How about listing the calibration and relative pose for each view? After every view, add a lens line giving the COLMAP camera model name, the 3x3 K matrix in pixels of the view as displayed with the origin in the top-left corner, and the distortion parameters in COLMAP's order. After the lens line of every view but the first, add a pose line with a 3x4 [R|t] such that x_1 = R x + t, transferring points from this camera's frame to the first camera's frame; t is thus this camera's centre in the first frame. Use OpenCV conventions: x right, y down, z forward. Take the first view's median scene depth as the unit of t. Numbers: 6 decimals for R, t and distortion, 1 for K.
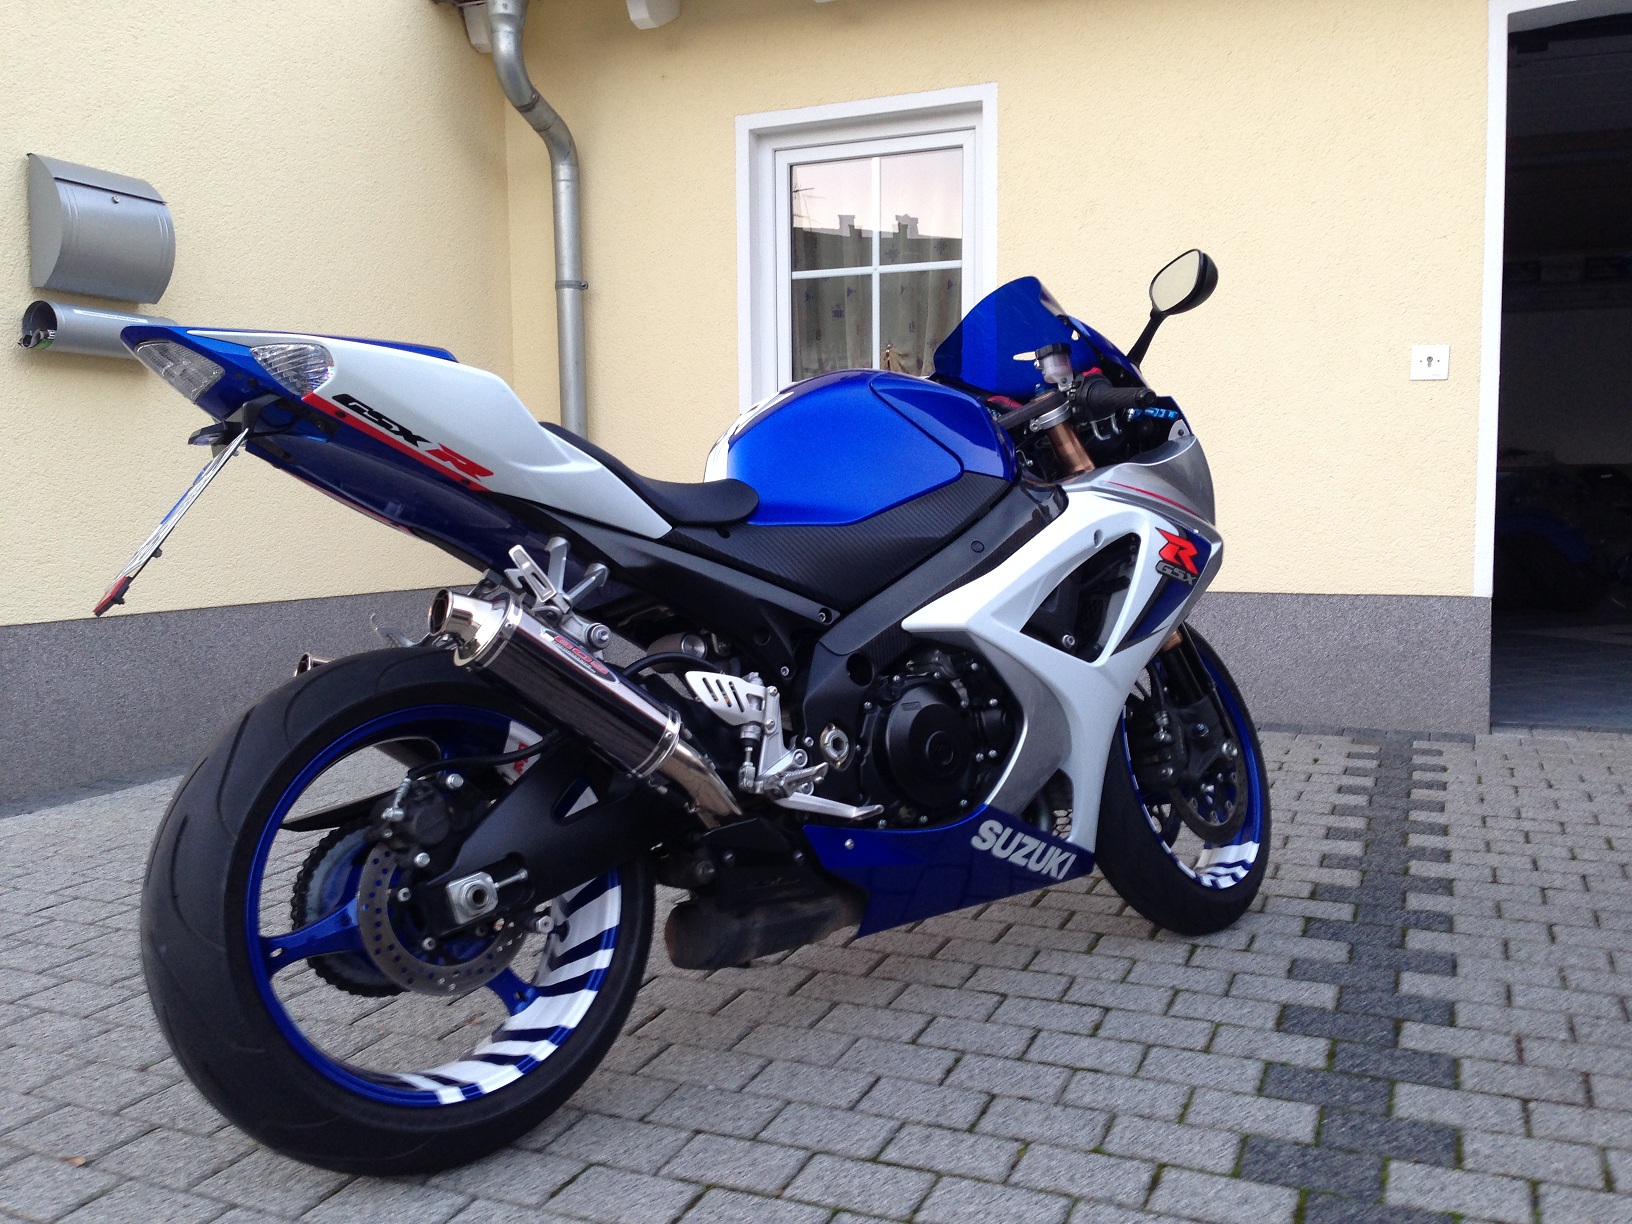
lens RADIAL K [[1529.6, 0, 814.4], [0, 1529.6, 612.8], [0, 0, 1]] dist [0.060066, 0.000000]
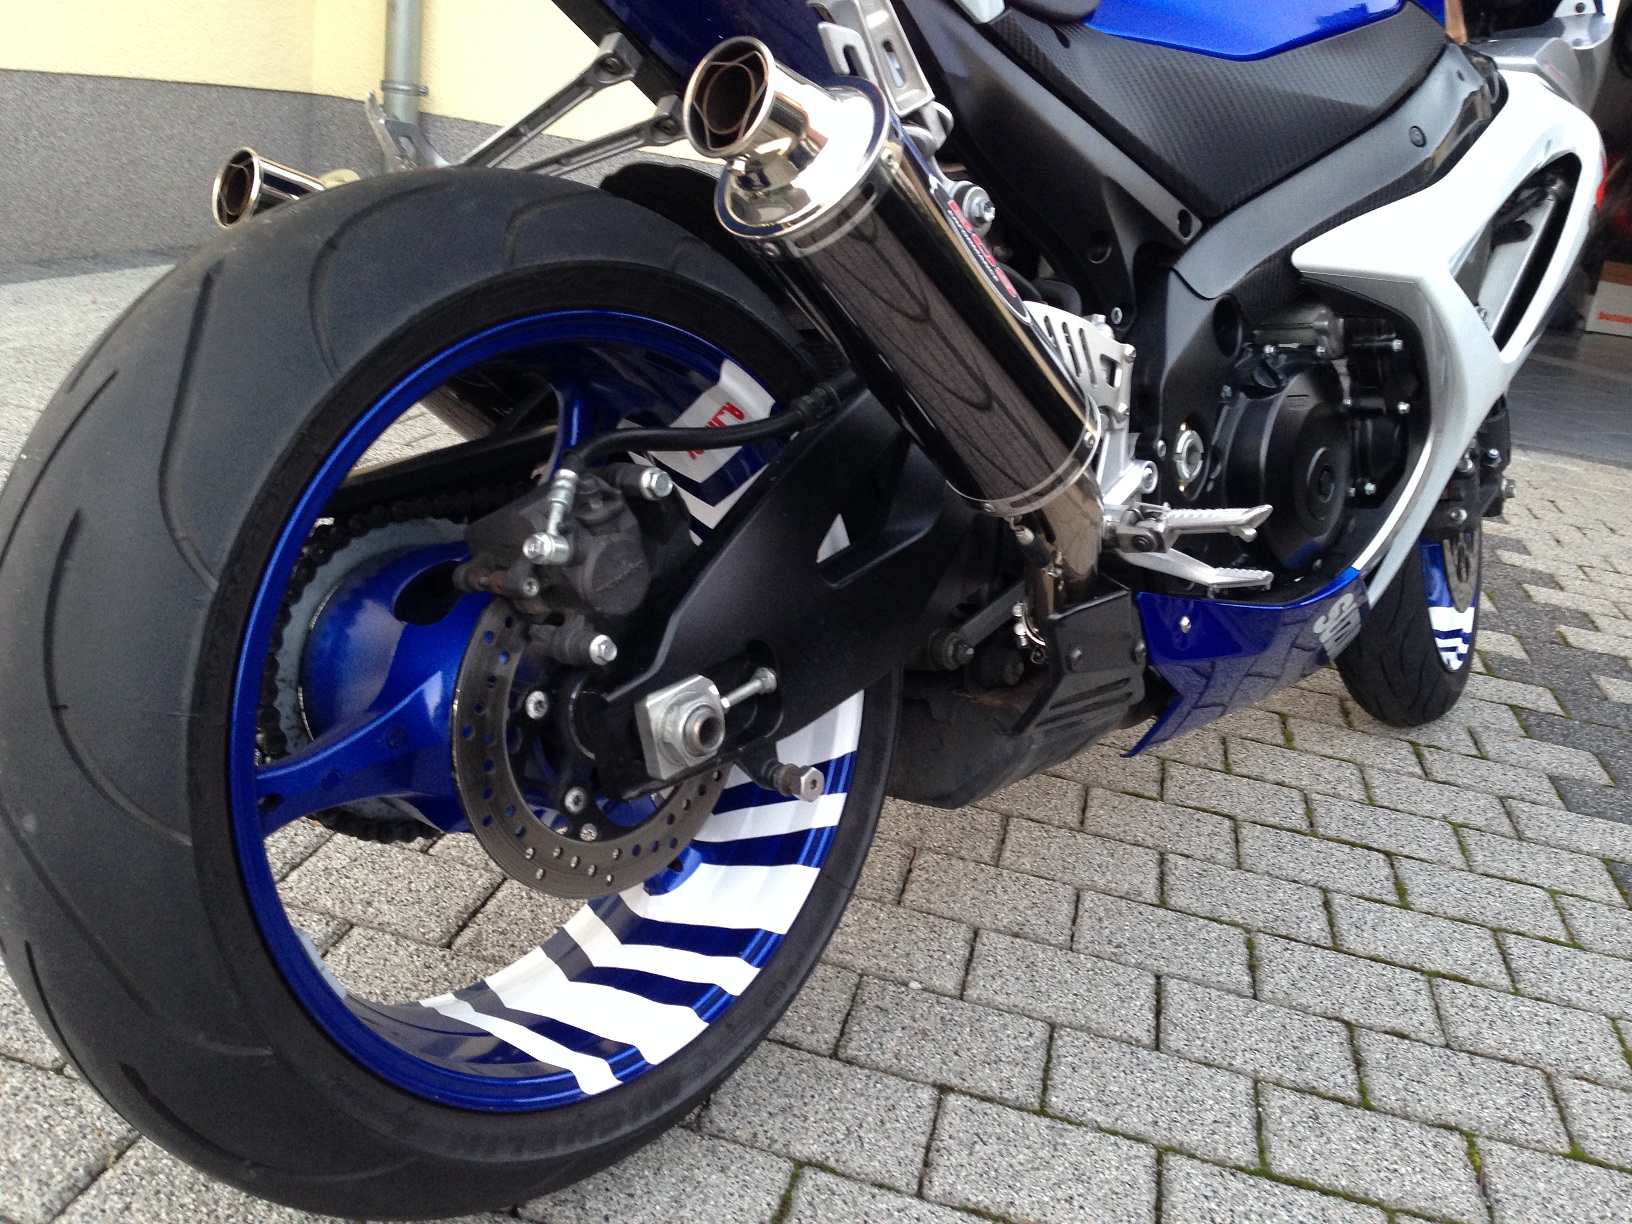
lens RADIAL K [[1529.6, 0, 828.0], [0, 1529.6, 644.4], [0, 0, 1]] dist [0.060066, 0.000000]
pose [[0.974076, 0.087845, 0.208467, -0.265709], [-0.140928, 0.956498, 0.255441, 0.027720], [-0.176959, -0.278198, 0.944082, 0.508561]]
